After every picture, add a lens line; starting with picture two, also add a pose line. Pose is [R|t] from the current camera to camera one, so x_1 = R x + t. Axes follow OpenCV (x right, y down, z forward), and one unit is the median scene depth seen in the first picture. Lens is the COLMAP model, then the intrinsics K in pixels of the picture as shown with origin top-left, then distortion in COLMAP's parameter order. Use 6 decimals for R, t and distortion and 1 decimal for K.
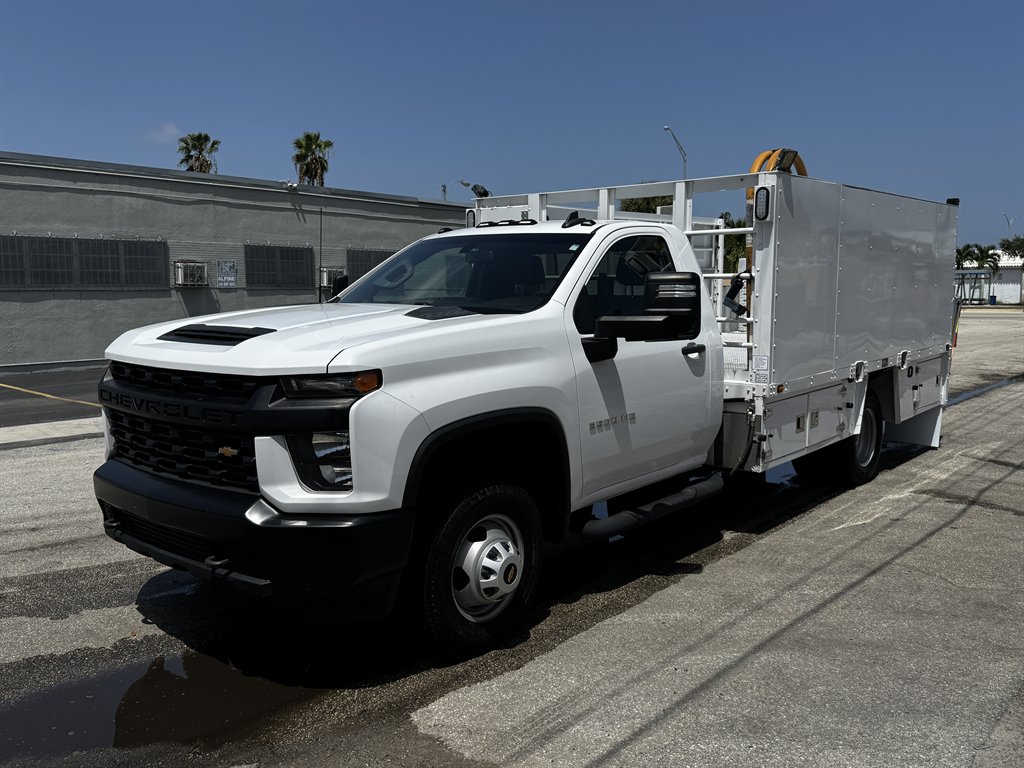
lens RADIAL K [[876.2, 0, 517.4], [0, 876.2, 382.1], [0, 0, 1]] dist [0.097383, -0.157745]
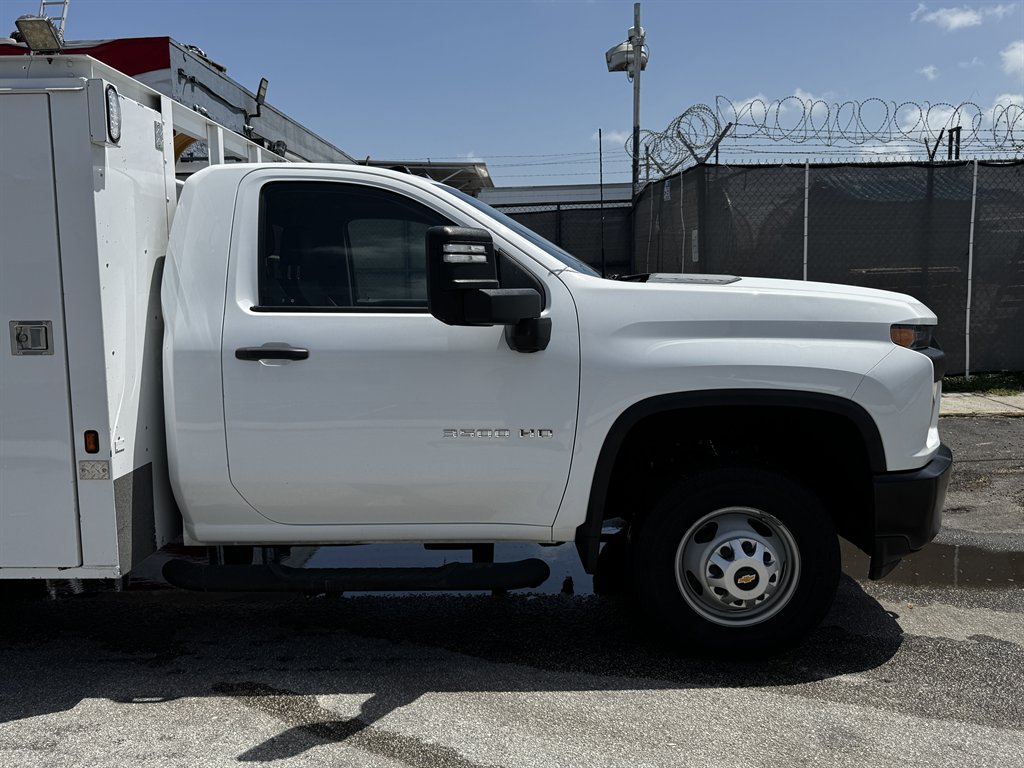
lens RADIAL K [[815.6, 0, 506.7], [0, 815.6, 384.5], [0, 0, 1]] dist [0.049182, -0.065283]
pose [[-0.626935, -0.079136, 0.775042, -0.695425], [0.110815, 0.975654, 0.189258, -0.142457], [-0.771150, 0.204539, -0.602902, 1.529956]]
